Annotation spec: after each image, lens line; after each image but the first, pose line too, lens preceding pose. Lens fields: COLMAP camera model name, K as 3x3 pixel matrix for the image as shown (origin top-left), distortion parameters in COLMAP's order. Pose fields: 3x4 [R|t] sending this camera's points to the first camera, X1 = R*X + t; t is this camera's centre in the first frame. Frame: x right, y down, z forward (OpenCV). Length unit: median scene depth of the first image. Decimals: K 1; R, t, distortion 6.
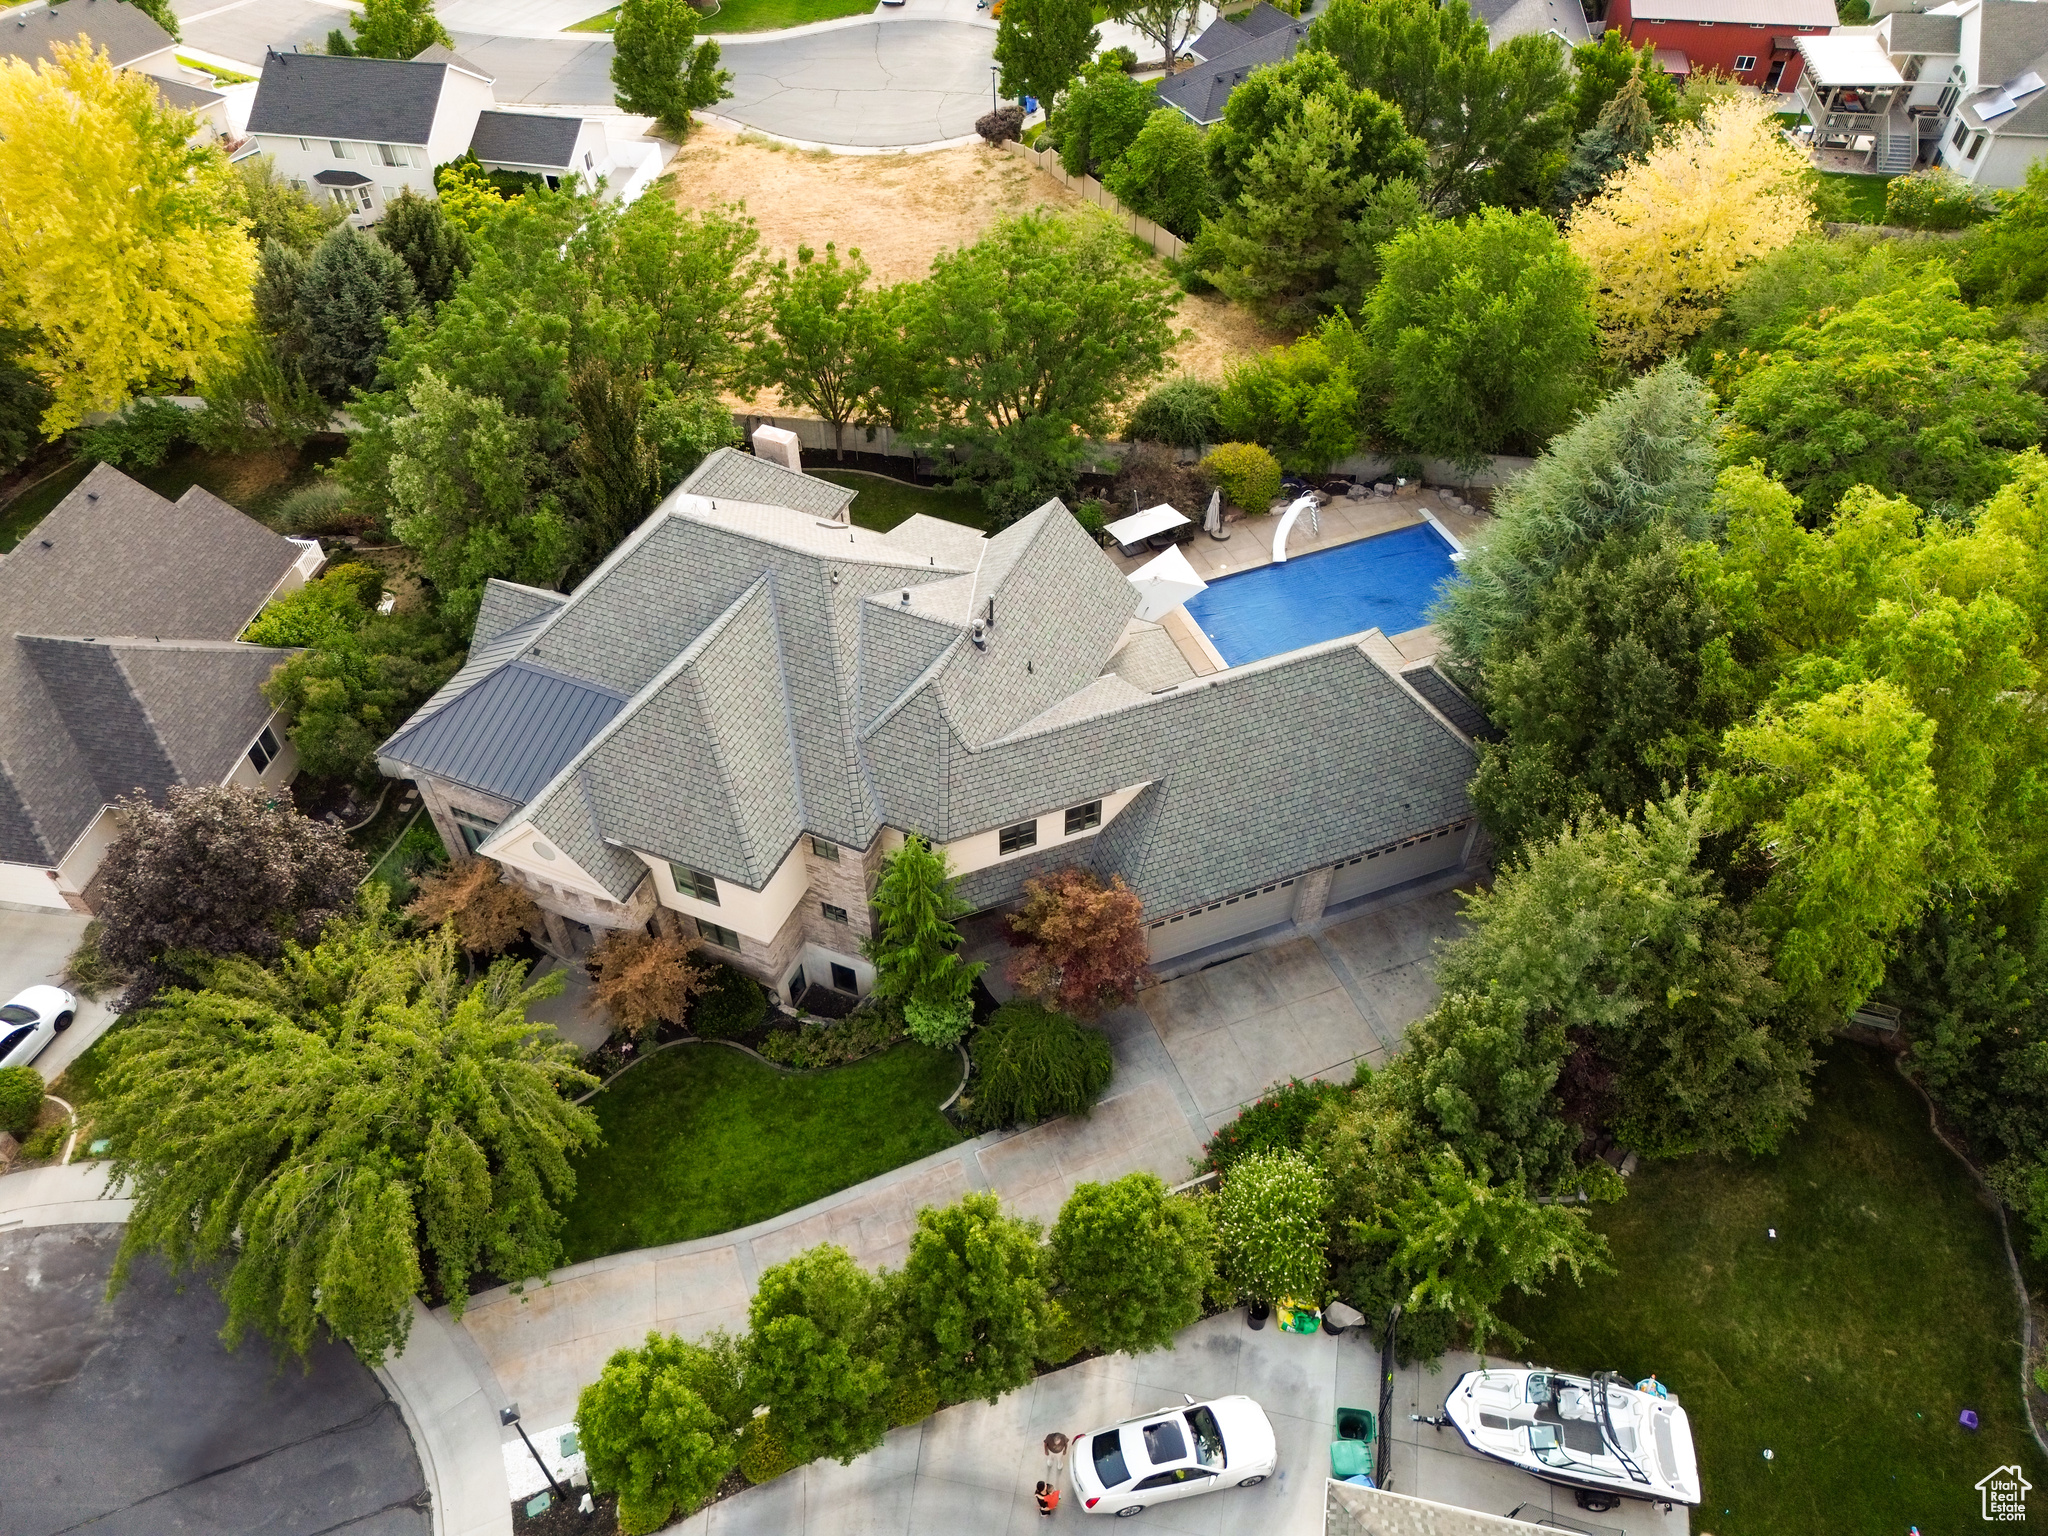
lens RADIAL K [[1449.1, 0, 1028.1], [0, 1449.1, 765.2], [0, 0, 1]] dist [0.070918, -0.067945]
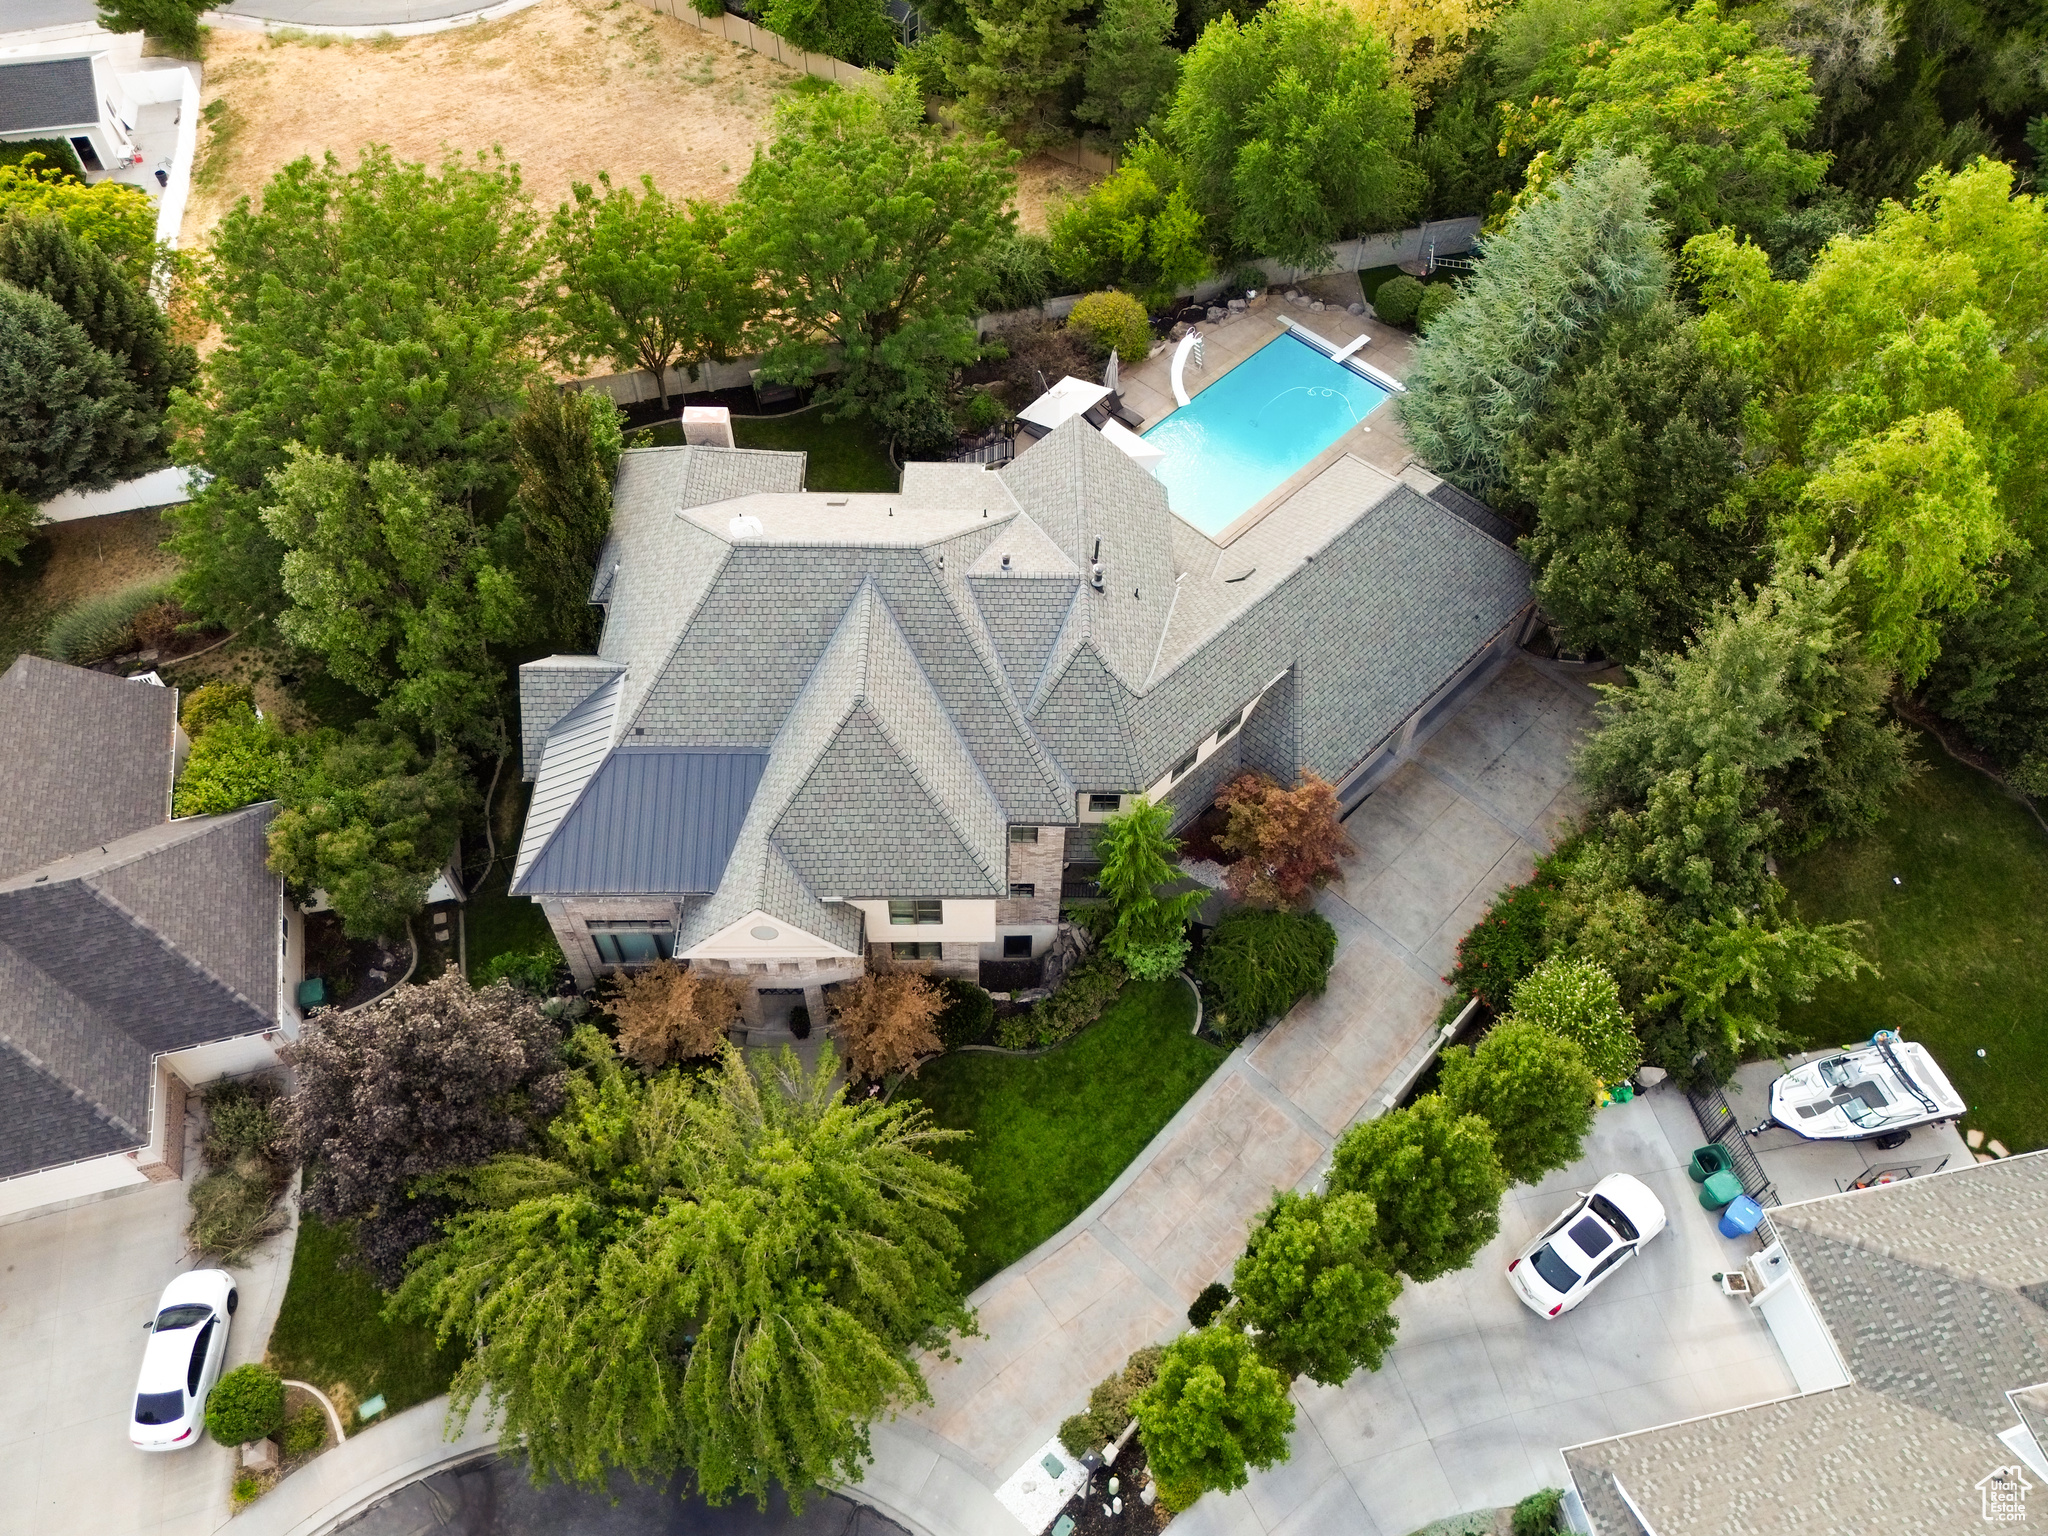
lens RADIAL K [[1510.2, 0, 1030.6], [0, 1510.2, 764.3], [0, 0, 1]] dist [0.068115, -0.061631]
pose [[0.914382, -0.313644, 0.255993, -0.373313], [0.278117, 0.946130, 0.165799, -0.151800], [-0.294204, -0.080407, 0.952354, 0.025859]]
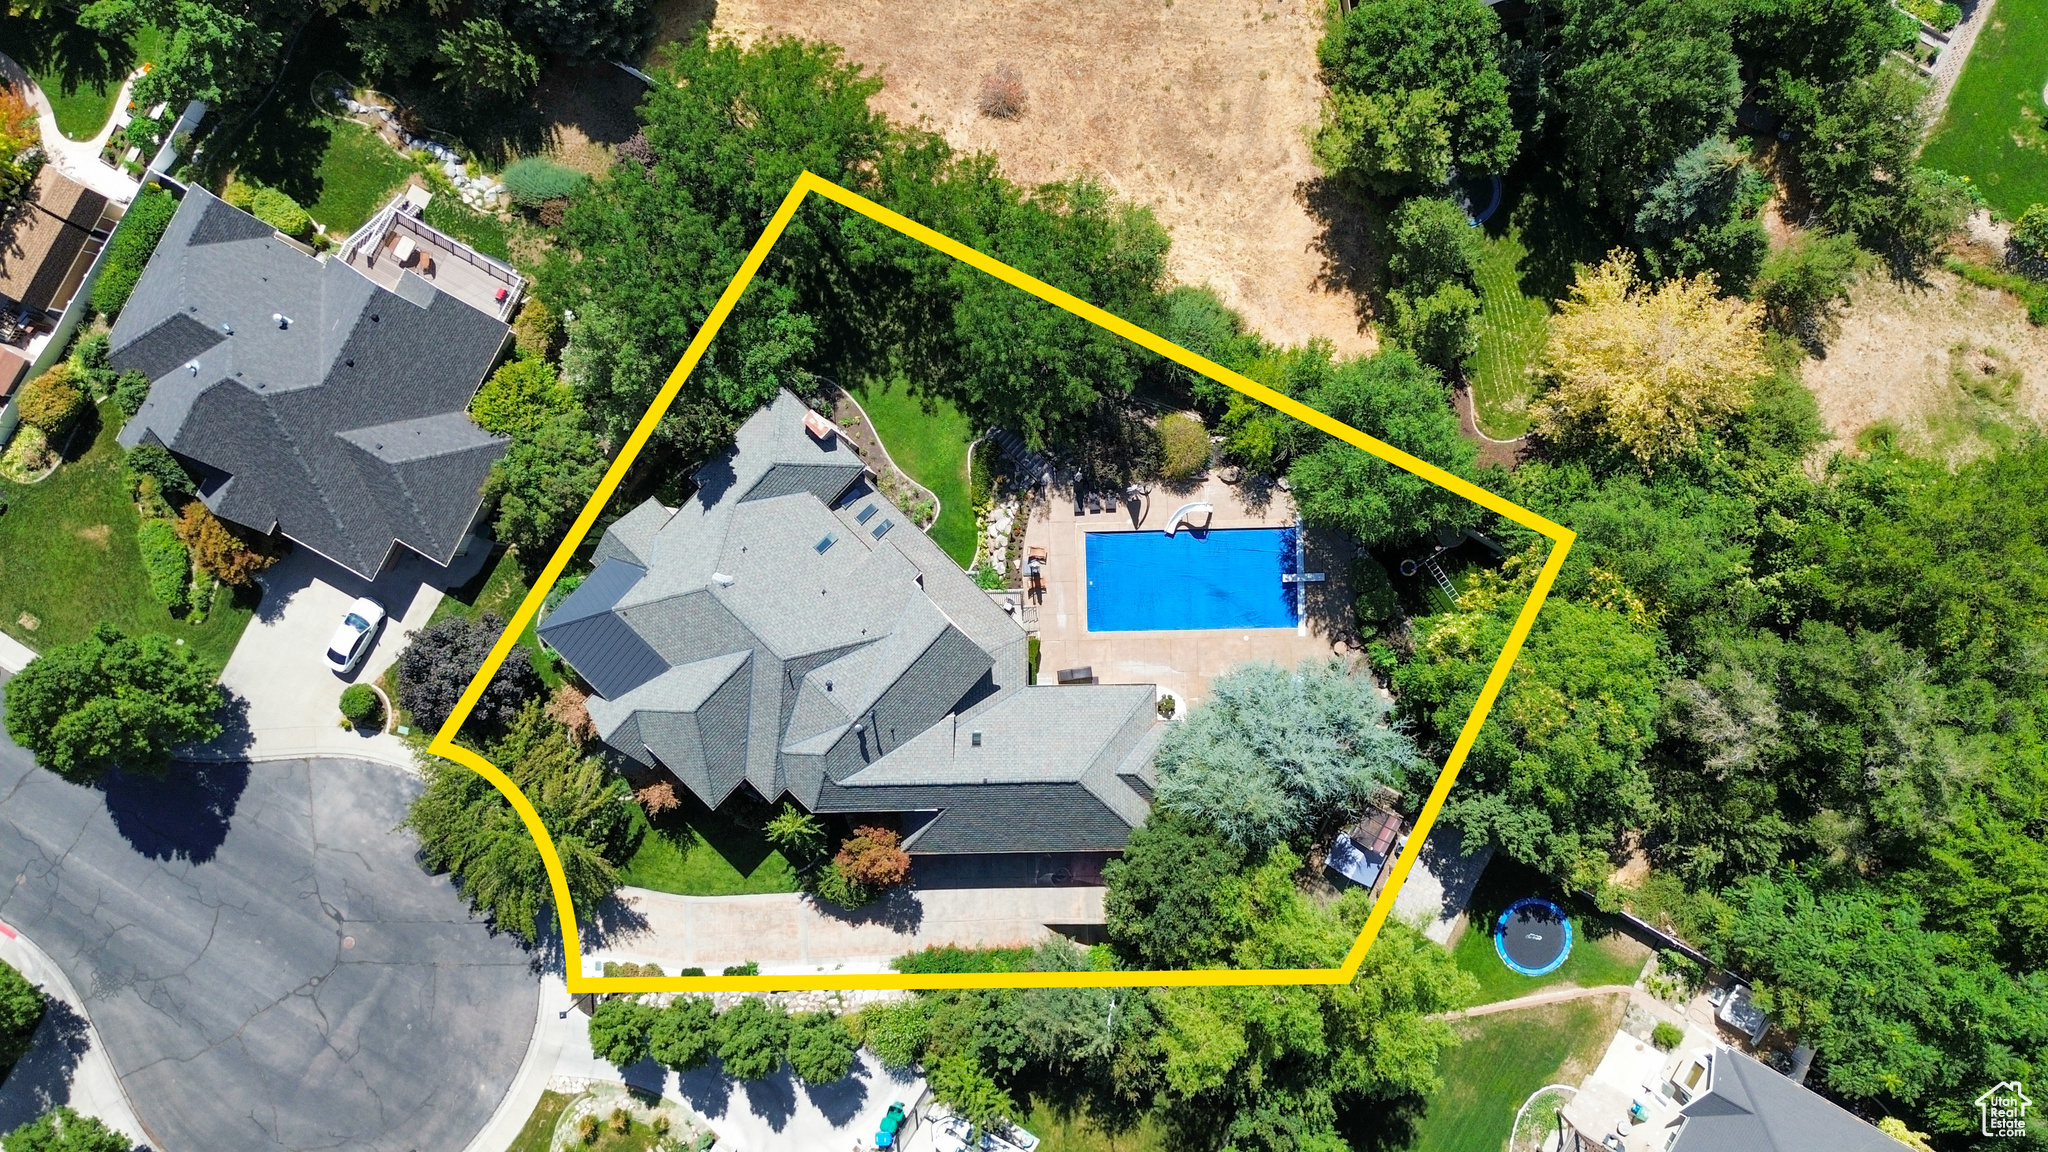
lens RADIAL K [[1468.6, 0, 1026.6], [0, 1468.6, 570.5], [0, 0, 1]] dist [0.087977, -0.107441]
pose [[0.934912, 0.354420, -0.018042, 0.117091], [-0.244145, 0.679253, 0.692104, -1.460545], [0.257551, -0.642652, 0.721572, -0.093466]]
